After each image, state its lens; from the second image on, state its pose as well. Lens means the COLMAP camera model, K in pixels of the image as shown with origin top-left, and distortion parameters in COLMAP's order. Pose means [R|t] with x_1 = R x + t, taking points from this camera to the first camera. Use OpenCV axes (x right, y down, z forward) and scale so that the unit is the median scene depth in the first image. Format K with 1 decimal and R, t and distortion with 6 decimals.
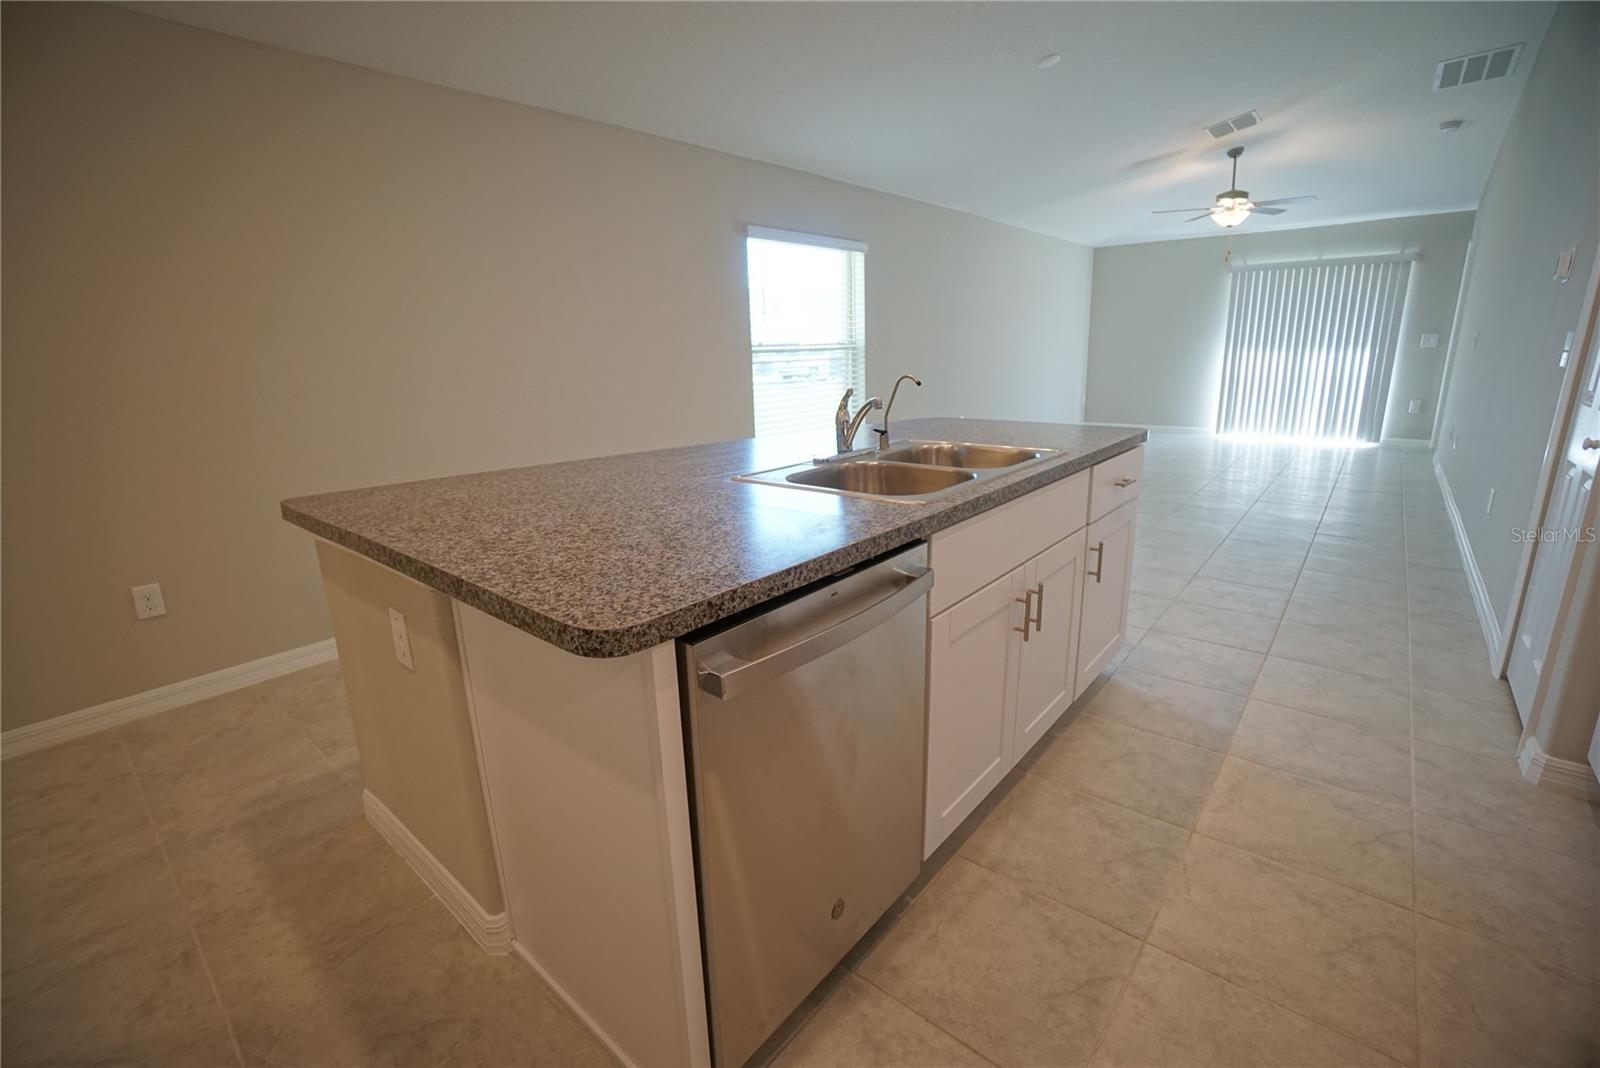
lens RADIAL K [[709.4, 0, 801.4], [0, 709.4, 549.9], [0, 0, 1]] dist [-0.004336, -0.000106]
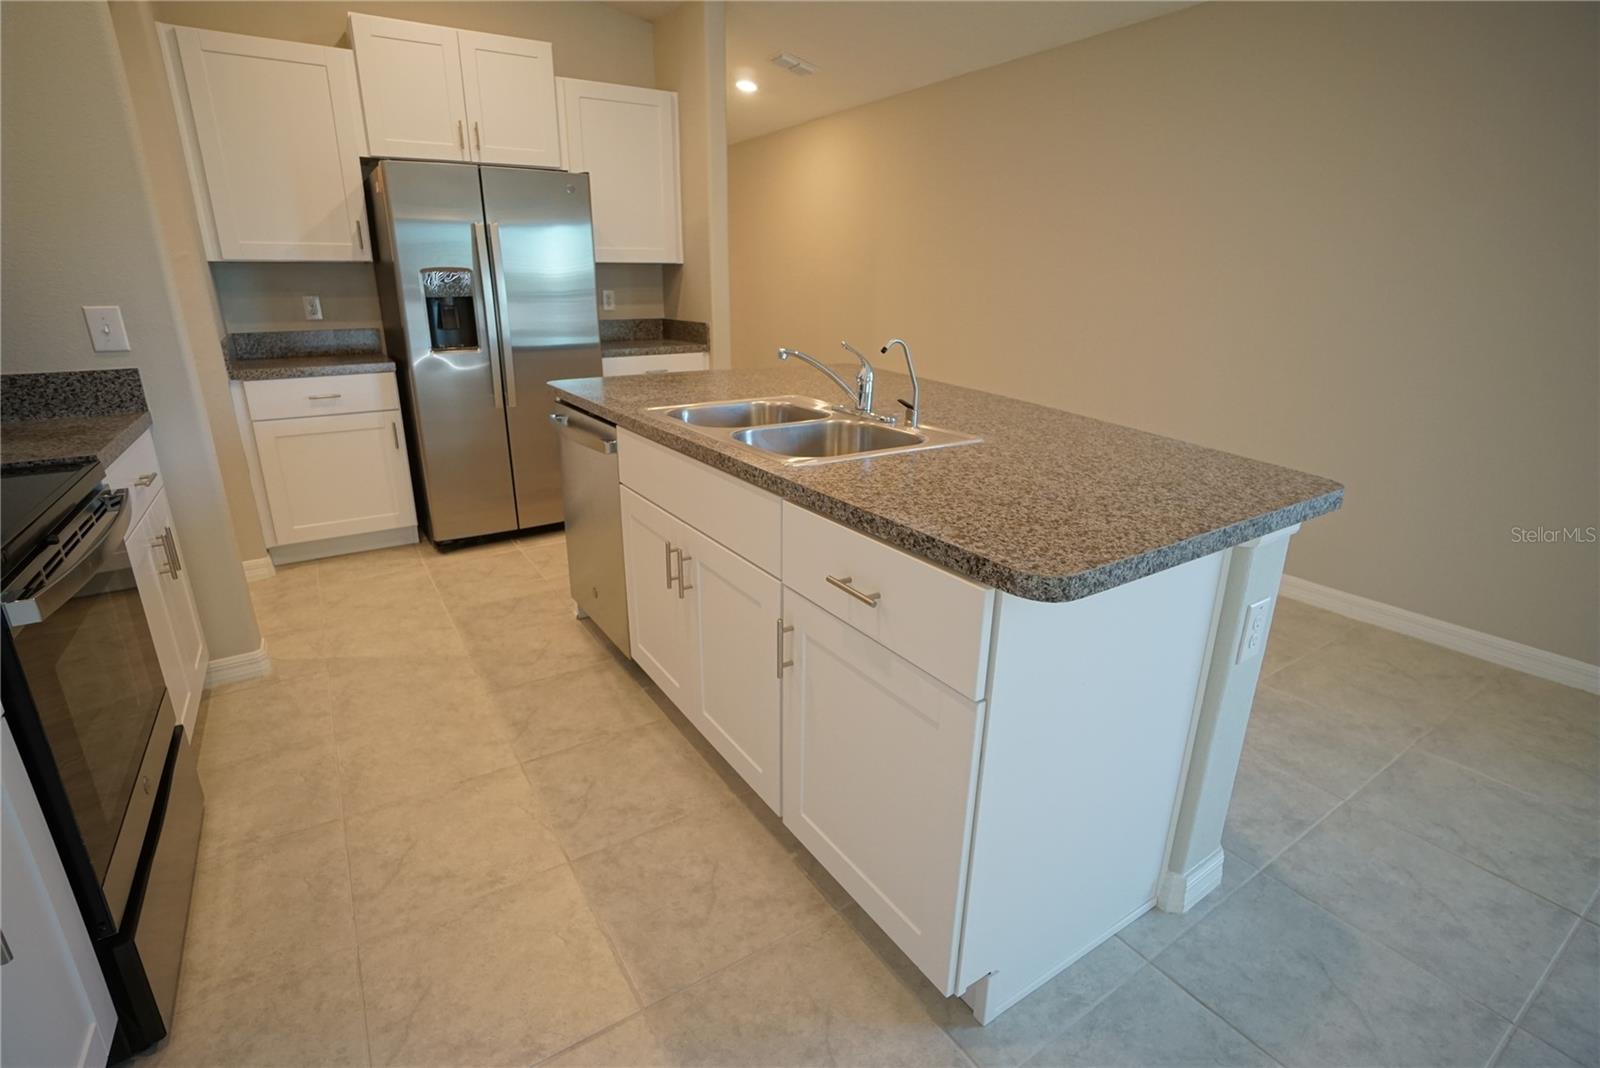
lens RADIAL K [[737.6, 0, 784.9], [0, 737.6, 523.2], [0, 0, 1]] dist [-0.057058, 0.021956]
pose [[-0.304428, 0.318968, -0.897543, 1.328186], [-0.255523, 0.880384, 0.399539, -0.475886], [0.917623, 0.350974, -0.186510, 1.460200]]
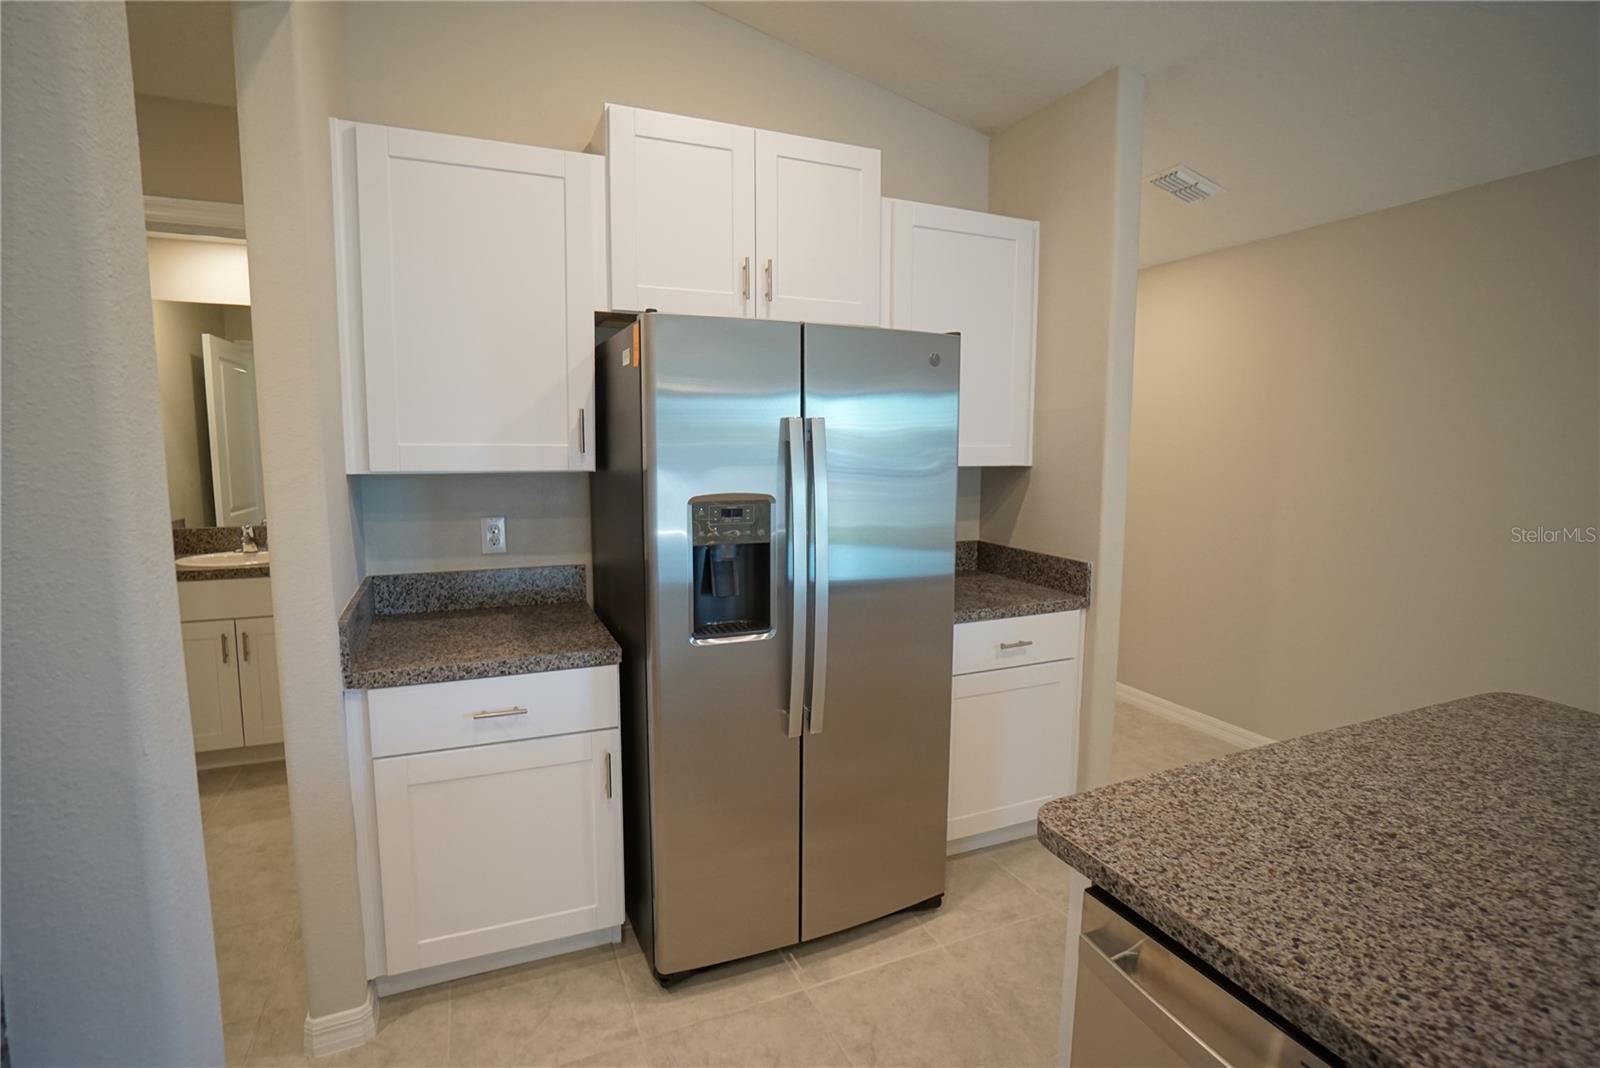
lens RADIAL K [[737.6, 0, 784.9], [0, 737.6, 523.2], [0, 0, 1]] dist [-0.057058, 0.021956]
pose [[-0.455621, 0.121744, -0.881809, 0.542577], [-0.236550, 0.938429, 0.251784, -0.316377], [0.858169, 0.323310, -0.398770, 0.498337]]
